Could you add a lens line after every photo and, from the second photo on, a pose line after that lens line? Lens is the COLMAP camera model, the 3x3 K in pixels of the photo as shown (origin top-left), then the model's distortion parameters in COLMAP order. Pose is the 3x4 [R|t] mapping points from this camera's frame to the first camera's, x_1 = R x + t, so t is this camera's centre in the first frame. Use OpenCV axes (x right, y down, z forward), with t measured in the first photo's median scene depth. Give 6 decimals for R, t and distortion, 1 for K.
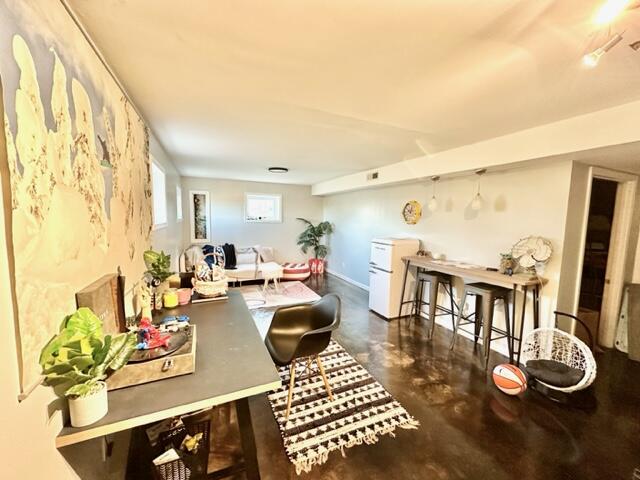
lens RADIAL K [[254.9, 0, 320.5], [0, 254.9, 239.6], [0, 0, 1]] dist [-0.004485, 0.000976]
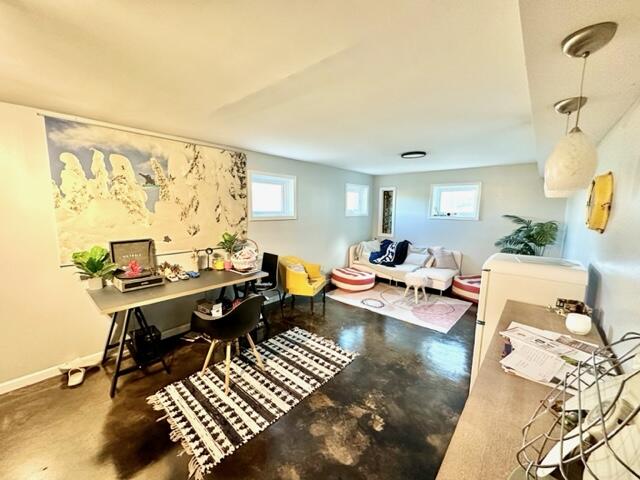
lens RADIAL K [[254.9, 0, 320.2], [0, 254.9, 240.8], [0, 0, 1]] dist [-0.004485, 0.000976]
pose [[0.417310, 0.105589, -0.902609, 1.012240], [-0.086587, 0.993328, 0.076169, -0.078450], [0.904630, 0.046368, 0.423669, 0.851224]]
